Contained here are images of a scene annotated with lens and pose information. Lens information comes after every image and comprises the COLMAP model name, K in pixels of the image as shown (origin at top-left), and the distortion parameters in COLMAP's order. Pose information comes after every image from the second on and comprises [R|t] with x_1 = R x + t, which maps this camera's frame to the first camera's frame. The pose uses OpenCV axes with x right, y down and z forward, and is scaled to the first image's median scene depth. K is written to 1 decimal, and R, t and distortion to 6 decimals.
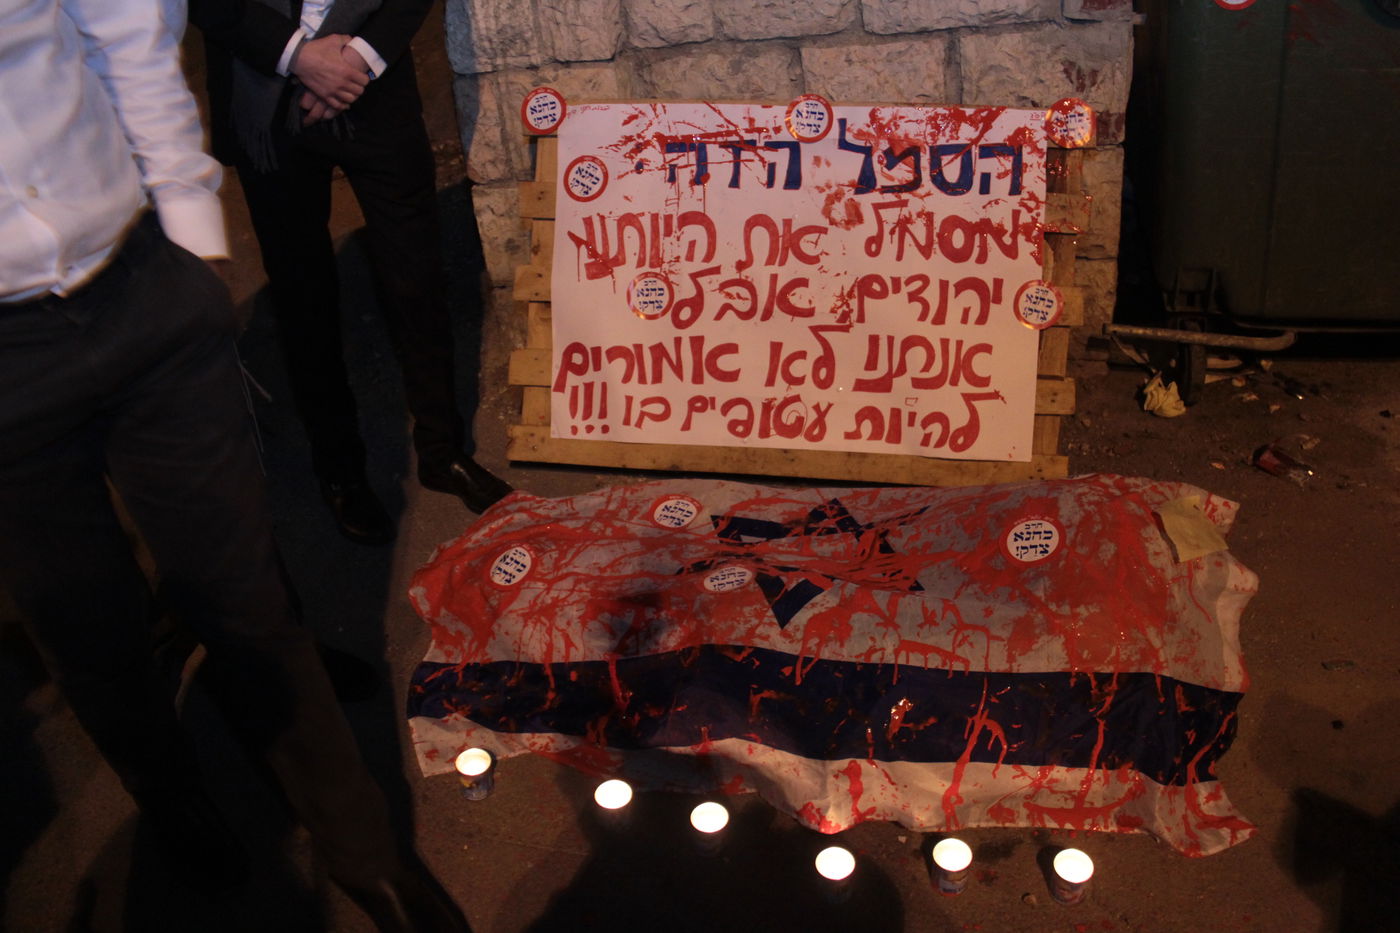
lens RADIAL K [[1170.7, 0, 744.2], [0, 1170.7, 467.0], [0, 0, 1]] dist [-0.193152, 0.154246]
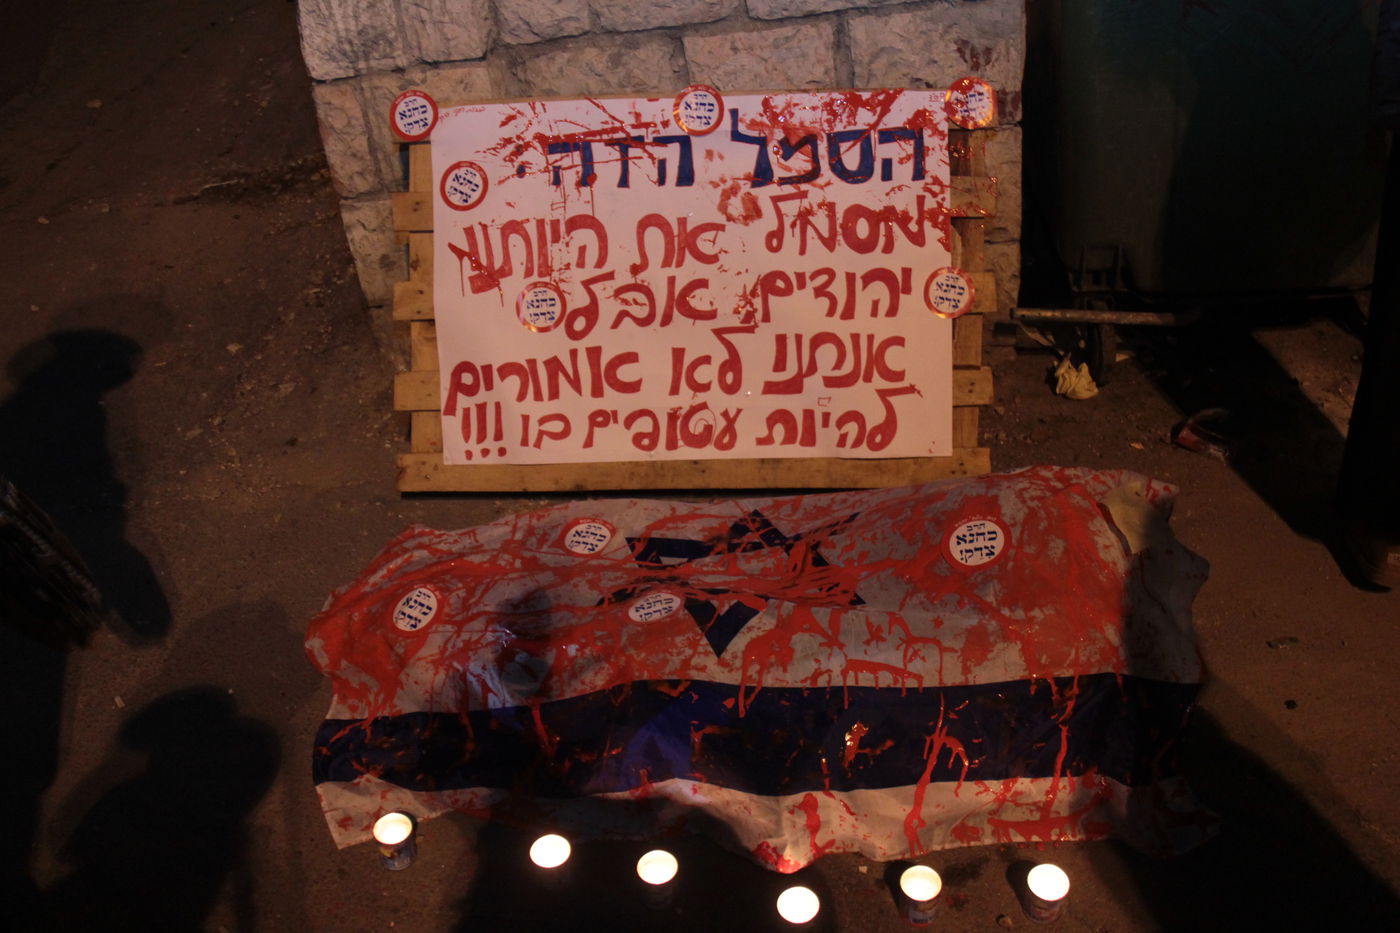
lens RADIAL K [[1170.7, 0, 744.2], [0, 1170.7, 467.0], [0, 0, 1]] dist [-0.193152, 0.154246]
pose [[0.992282, -0.068979, 0.103048, -0.024220], [0.068970, 0.997612, 0.003652, -0.010824], [-0.103054, 0.003484, 0.994670, 0.055376]]
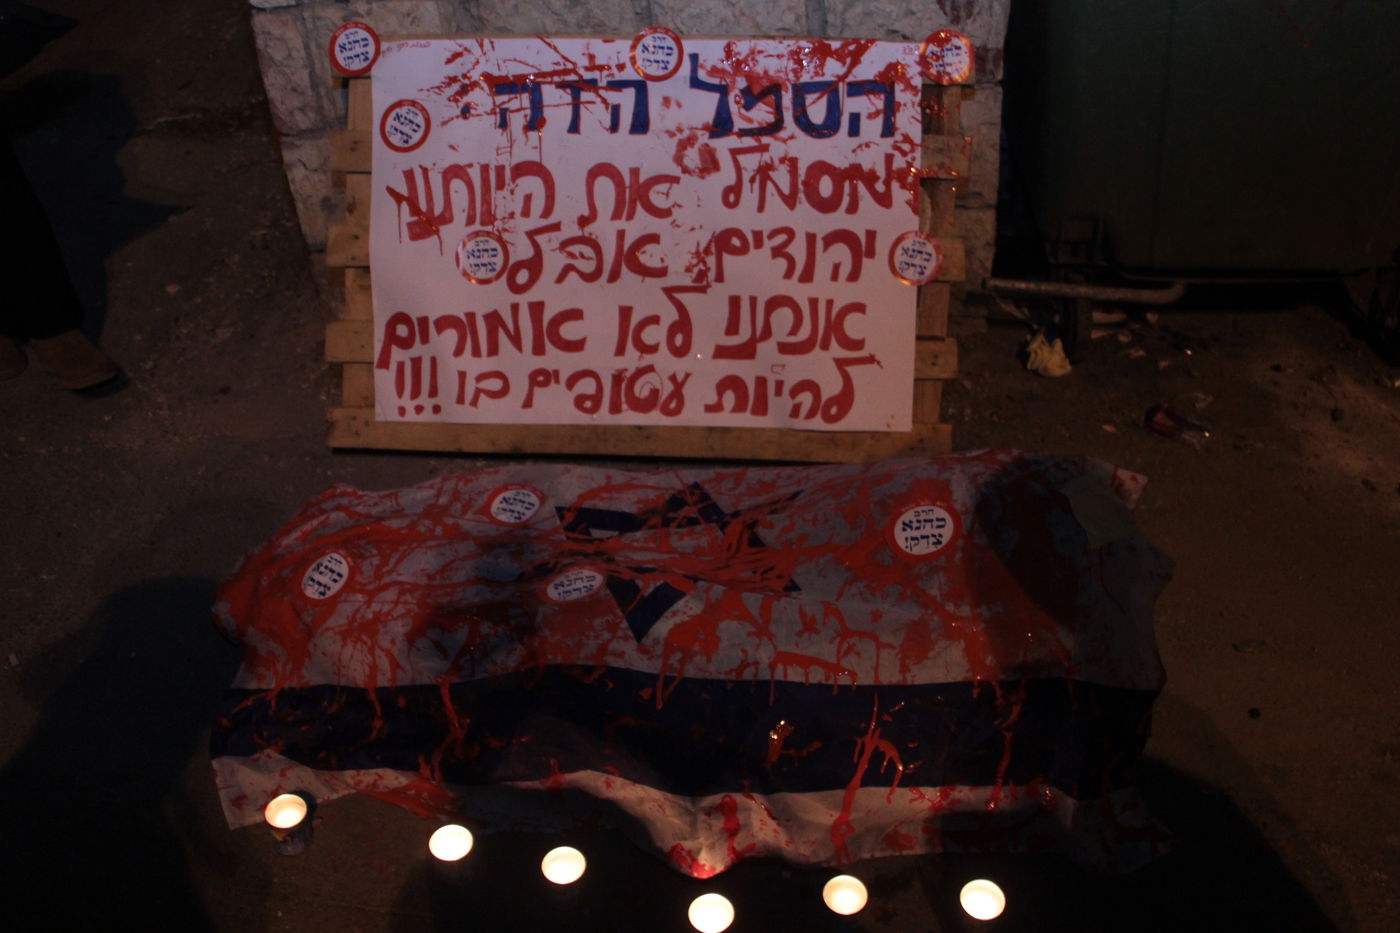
lens RADIAL K [[1167.5, 0, 739.7], [0, 1167.5, 464.7], [0, 0, 1]] dist [-0.195466, 0.154524]
pose [[0.993250, -0.033939, 0.110913, 0.011789], [0.030081, 0.998889, 0.036278, -0.015934], [-0.112021, -0.032696, 0.993168, 0.108062]]
